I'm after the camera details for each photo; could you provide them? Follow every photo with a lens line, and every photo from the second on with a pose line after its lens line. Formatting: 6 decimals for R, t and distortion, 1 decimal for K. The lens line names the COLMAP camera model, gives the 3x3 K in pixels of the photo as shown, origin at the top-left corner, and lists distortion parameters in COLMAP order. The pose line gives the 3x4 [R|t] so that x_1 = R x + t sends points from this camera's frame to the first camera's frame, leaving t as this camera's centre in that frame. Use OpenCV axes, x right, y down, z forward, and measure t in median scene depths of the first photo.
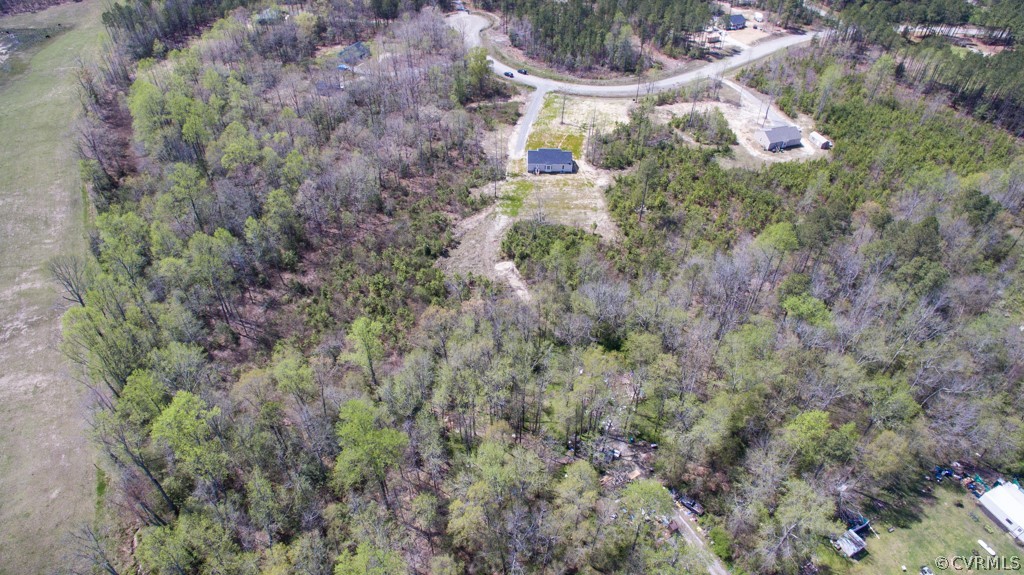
lens RADIAL K [[621.0, 0, 512.0], [0, 621.0, 287.5], [0, 0, 1]] dist [-0.115764, 0.079399]
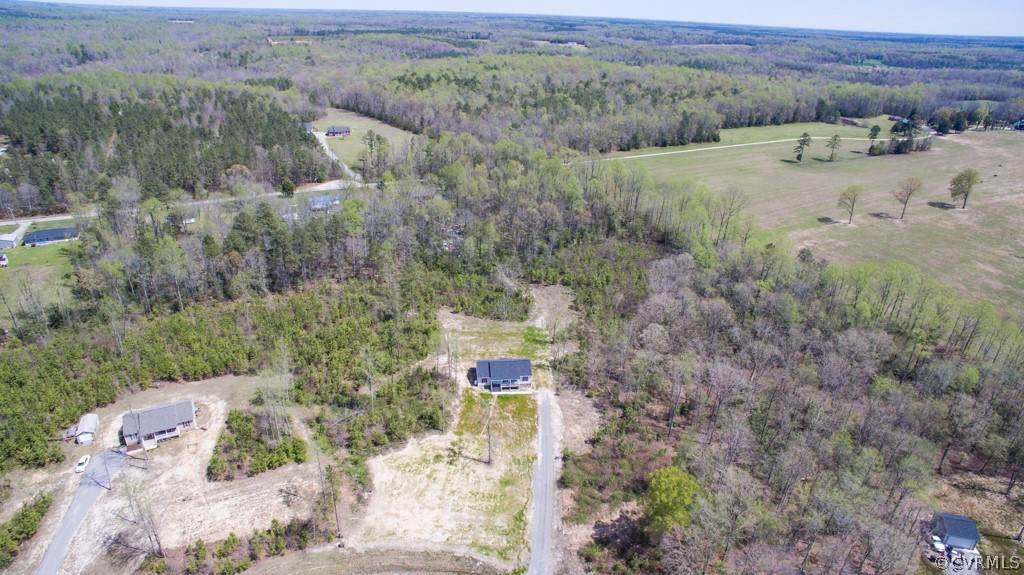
lens RADIAL K [[595.7, 0, 512.0], [0, 595.7, 287.5], [0, 0, 1]] dist [-0.121130, 0.086379]
pose [[-0.991394, -0.004482, -0.130833, 0.146407], [-0.122912, 0.375842, 0.918496, -0.937069], [0.045055, 0.926673, -0.373159, 1.138259]]
